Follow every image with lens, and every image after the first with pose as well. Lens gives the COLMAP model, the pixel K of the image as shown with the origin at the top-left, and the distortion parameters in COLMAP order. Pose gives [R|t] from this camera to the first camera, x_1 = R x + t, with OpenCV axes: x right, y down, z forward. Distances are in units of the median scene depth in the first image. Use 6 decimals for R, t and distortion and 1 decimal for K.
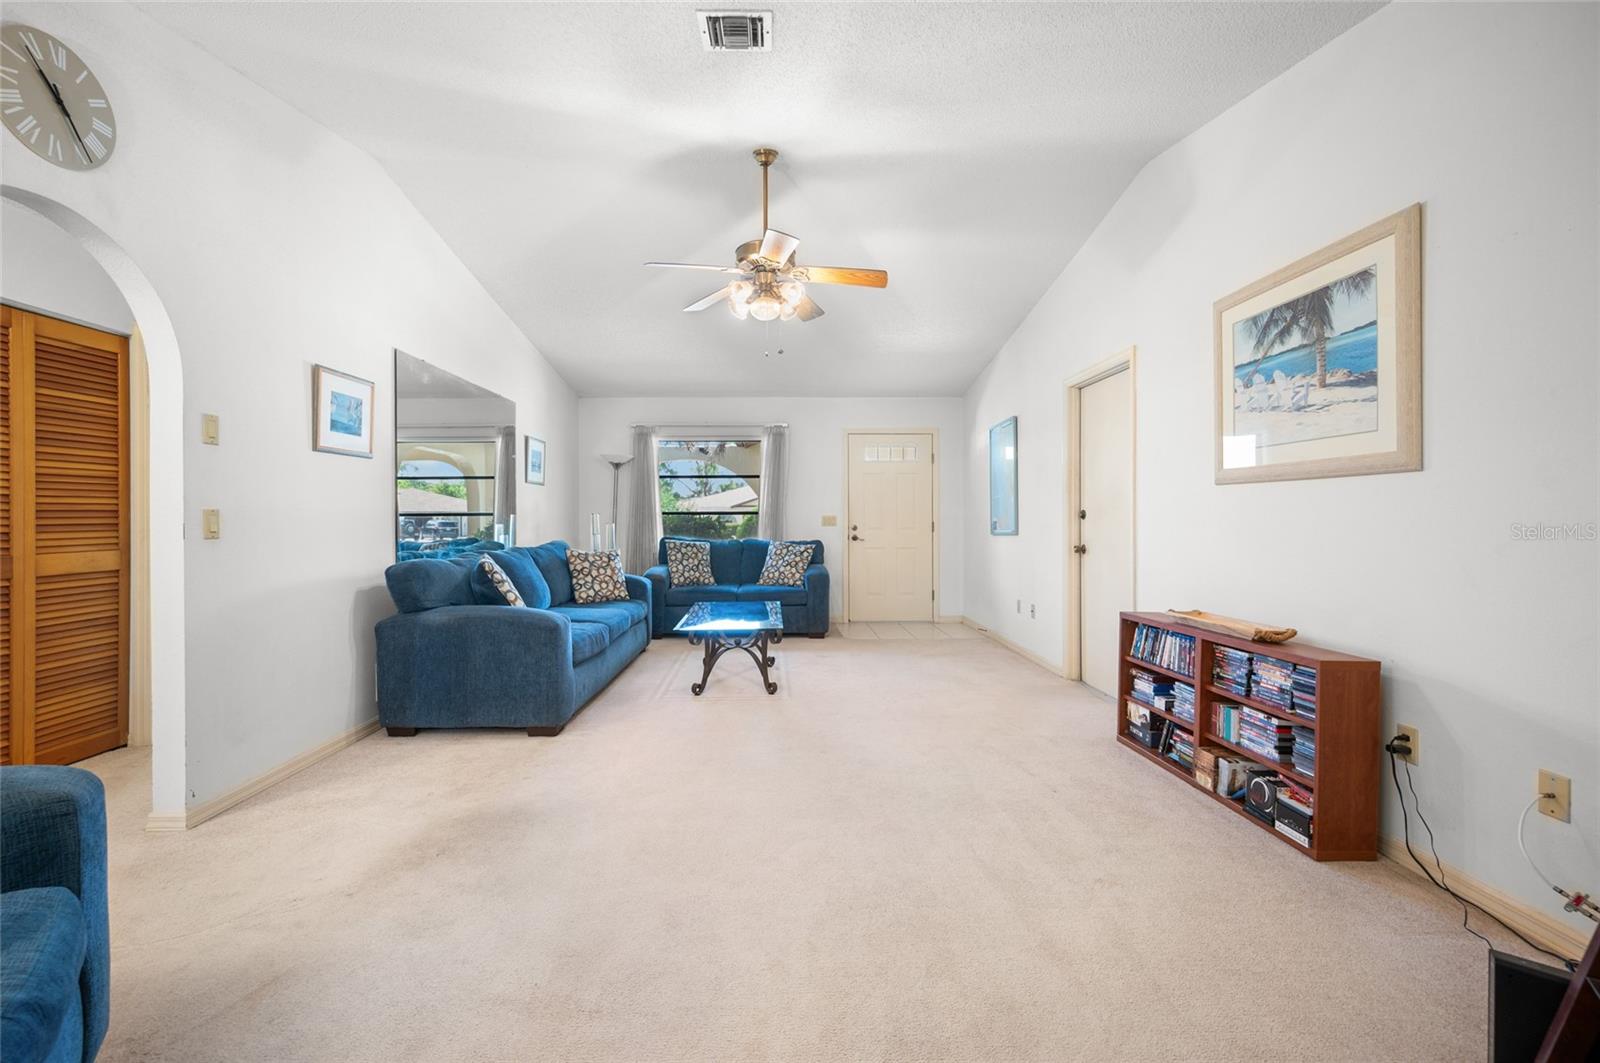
lens RADIAL K [[676.3, 0, 794.9], [0, 676.3, 527.6], [0, 0, 1]] dist [0.000351, -0.000054]
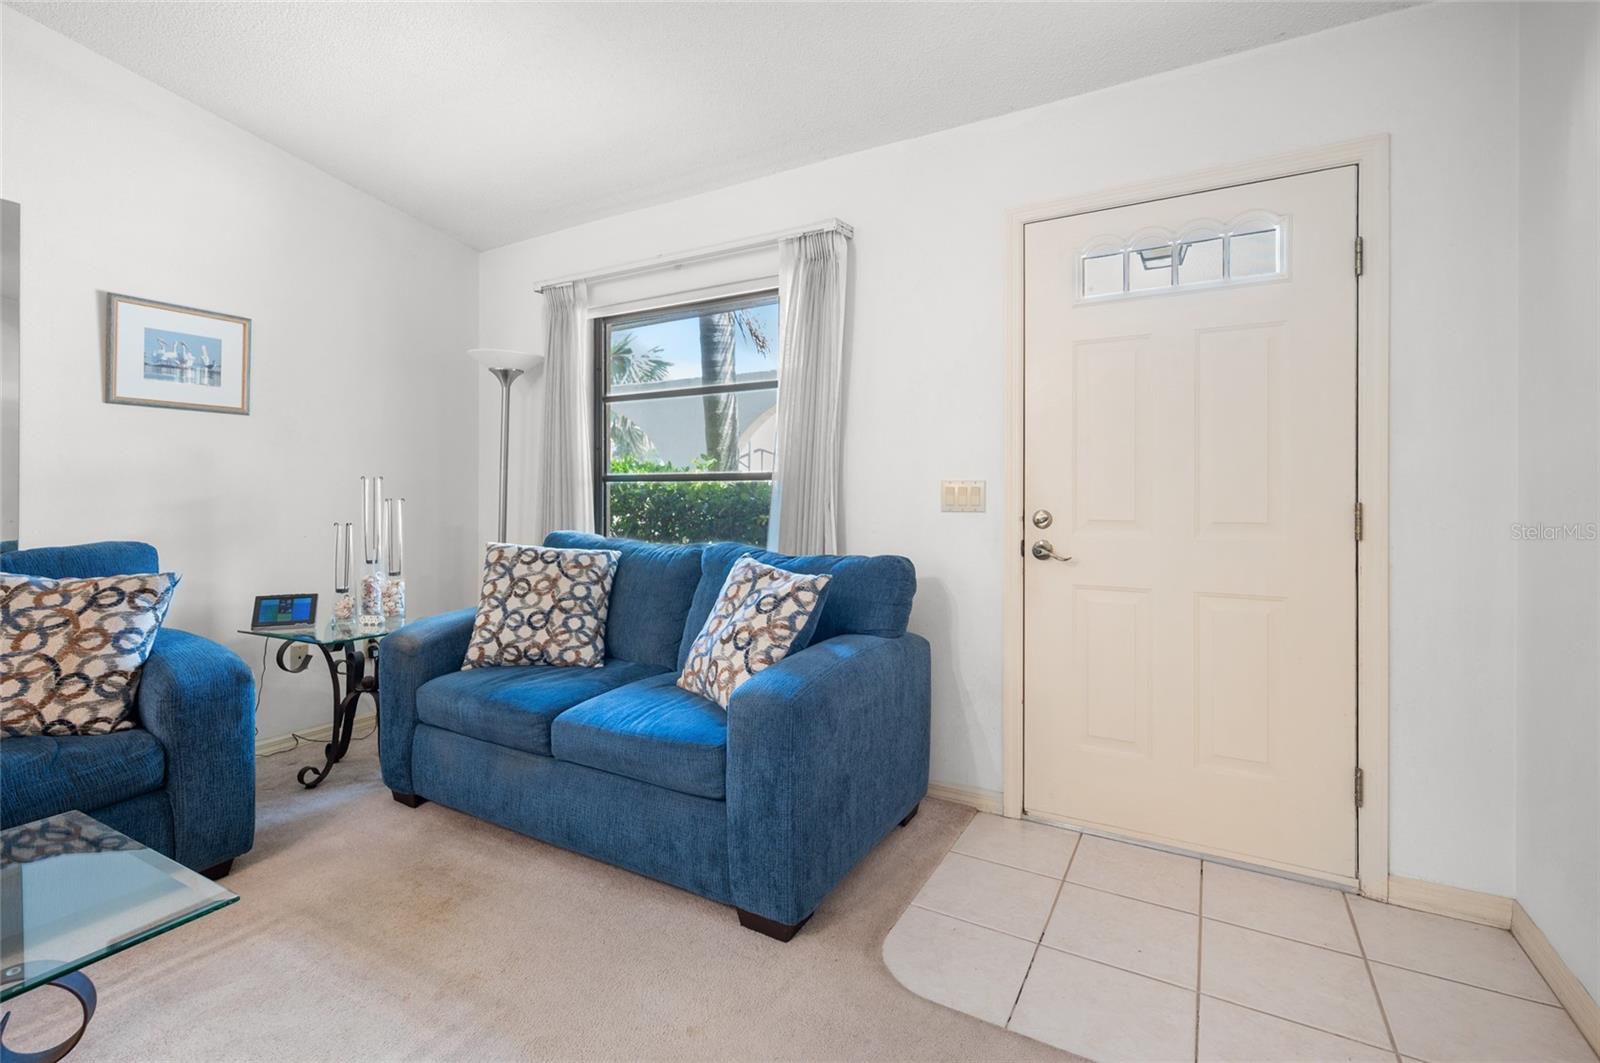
lens RADIAL K [[726.2, 0, 794.5], [0, 726.2, 490.3], [0, 0, 1]] dist [0.002310, 0.000273]
pose [[0.856413, 0.002034, -0.516287, 0.168193], [-0.011703, 0.999812, -0.015473, -0.006998], [0.516158, 0.019293, 0.856276, 0.664071]]
